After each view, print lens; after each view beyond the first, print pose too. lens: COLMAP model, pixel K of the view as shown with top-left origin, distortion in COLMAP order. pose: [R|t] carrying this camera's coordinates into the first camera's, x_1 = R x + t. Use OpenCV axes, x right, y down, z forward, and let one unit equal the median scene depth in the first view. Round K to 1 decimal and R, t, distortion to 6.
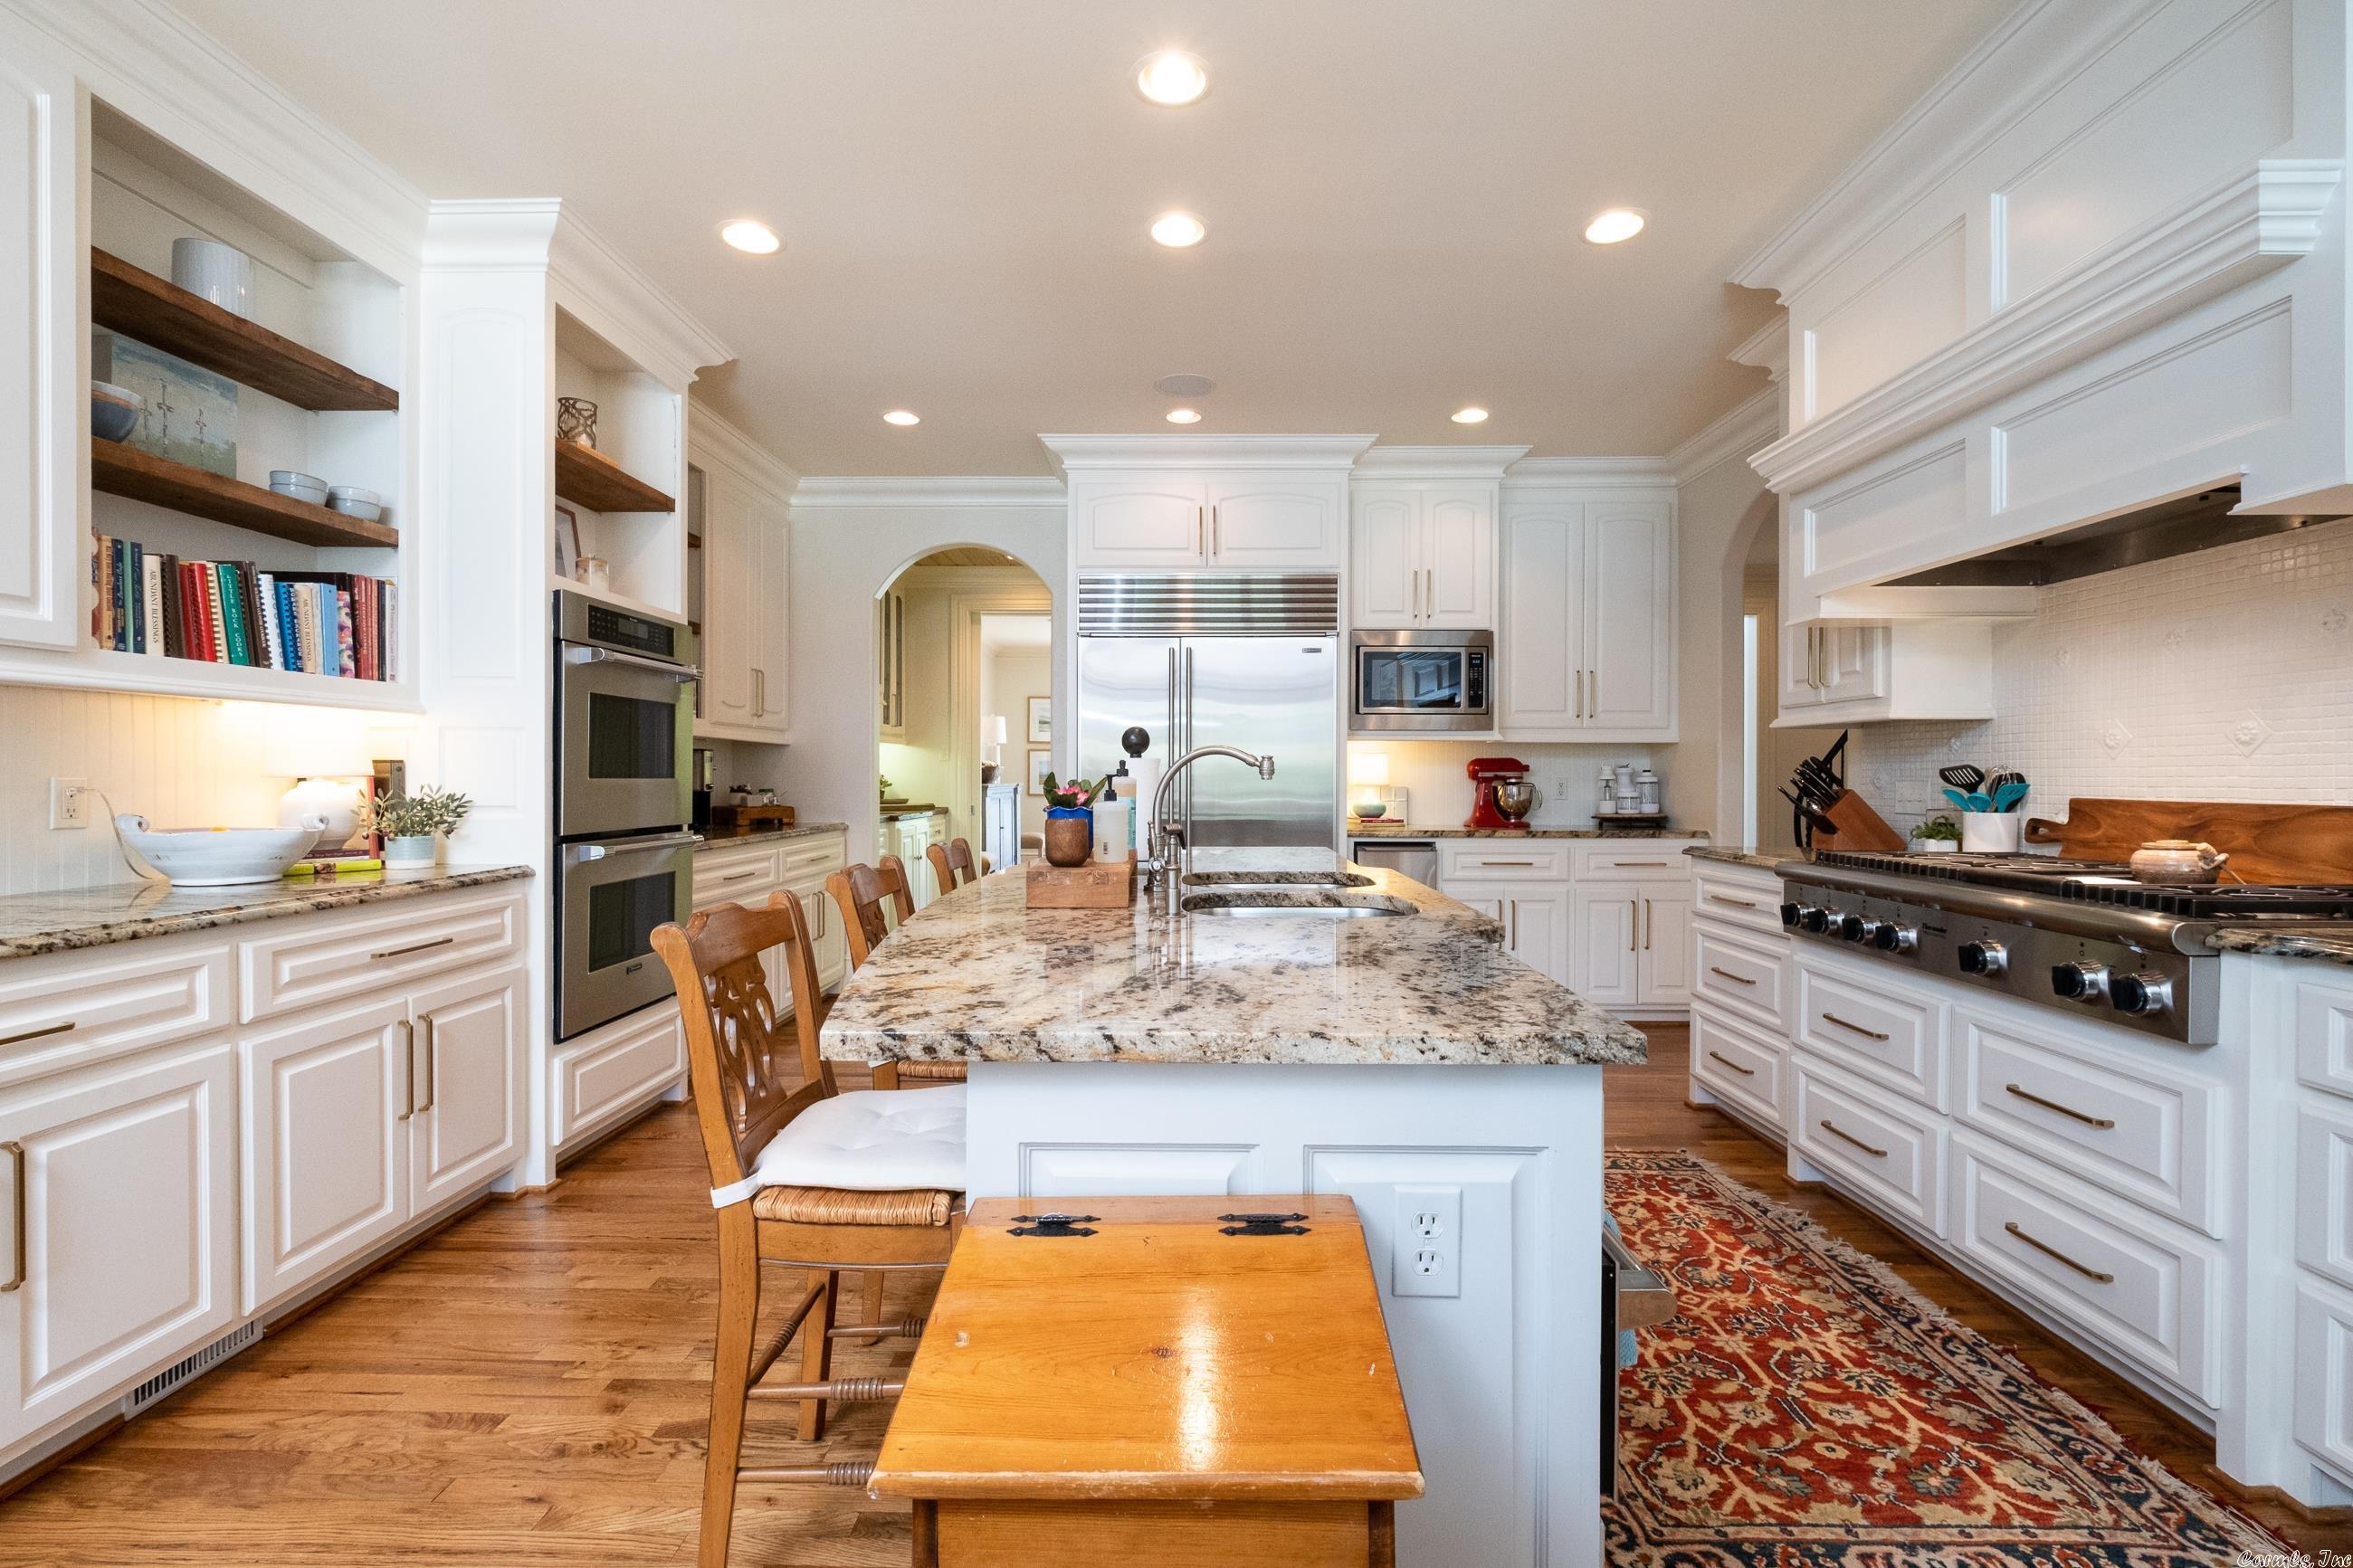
lens RADIAL K [[1029.5, 0, 1176.5], [0, 1029.5, 784.0], [0, 0, 1]] dist [-0.003657, -0.000609]
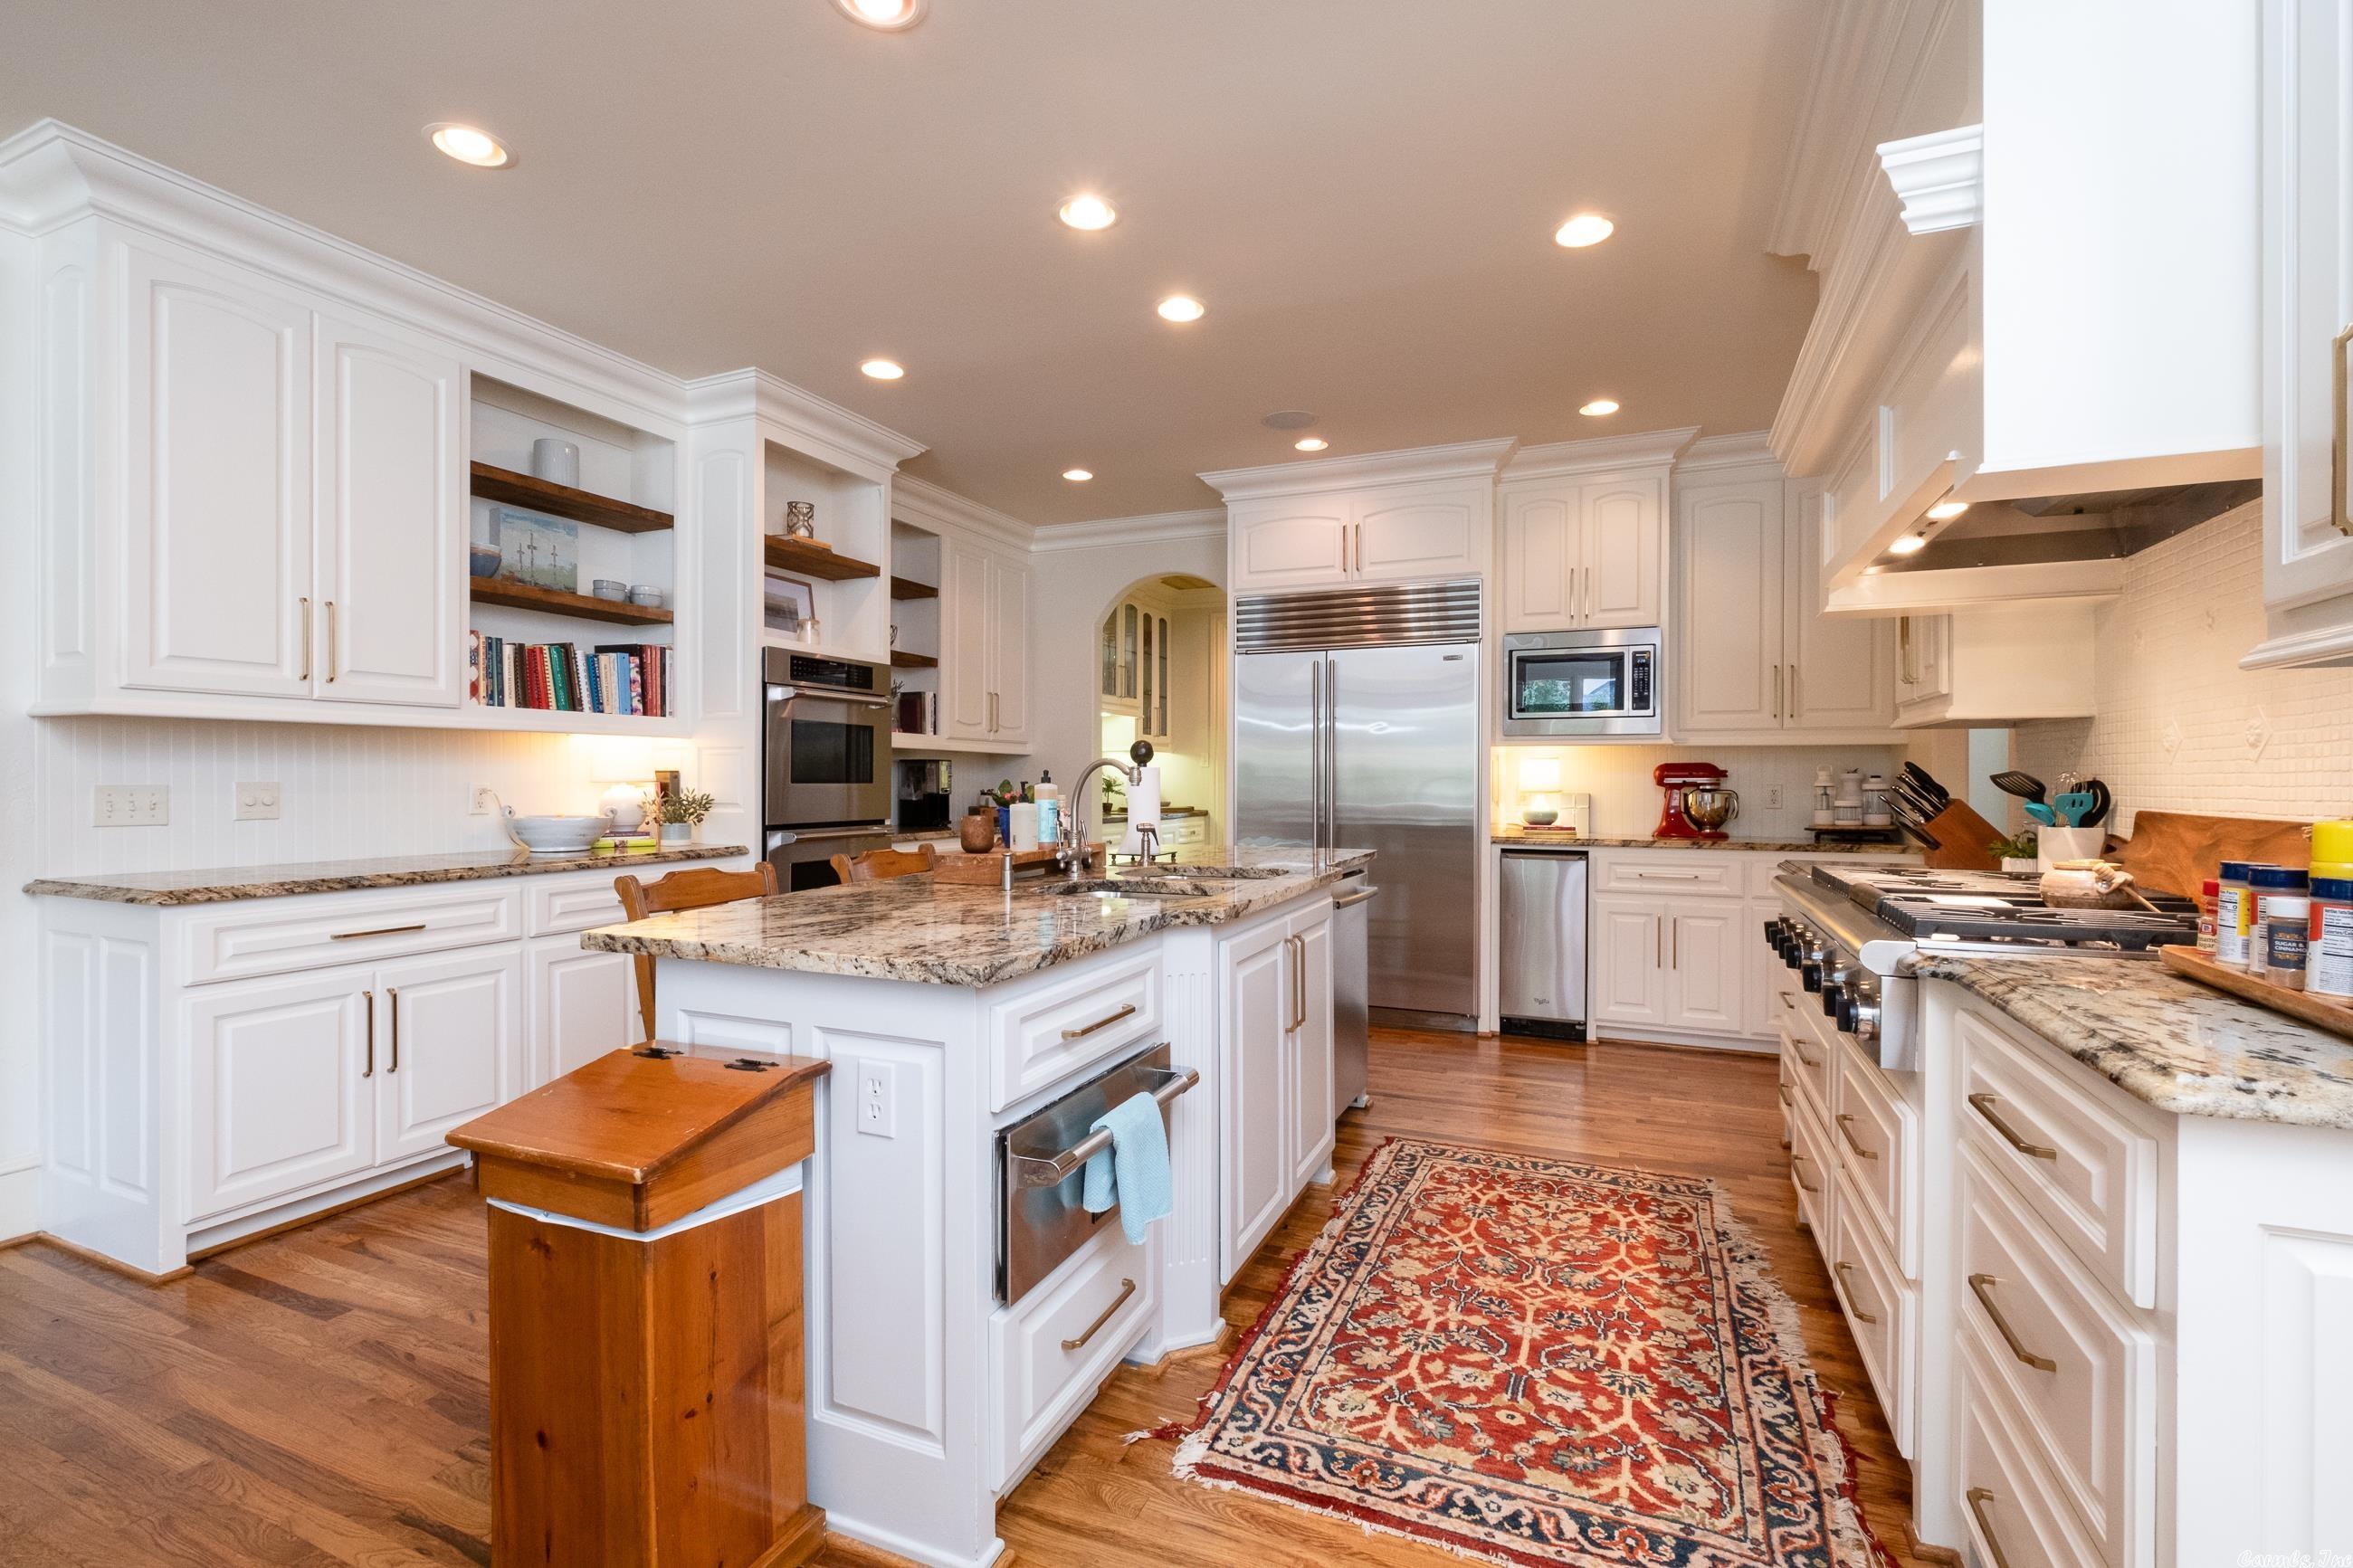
lens RADIAL K [[1049.6, 0, 1176.5], [0, 1049.6, 784.0], [0, 0, 1]] dist [-0.002593, -0.000199]
pose [[0.923446, 0.002188, -0.383723, 0.460961], [-0.003679, 0.999988, -0.003152, -0.002410], [0.383712, 0.004322, 0.923443, -0.089077]]
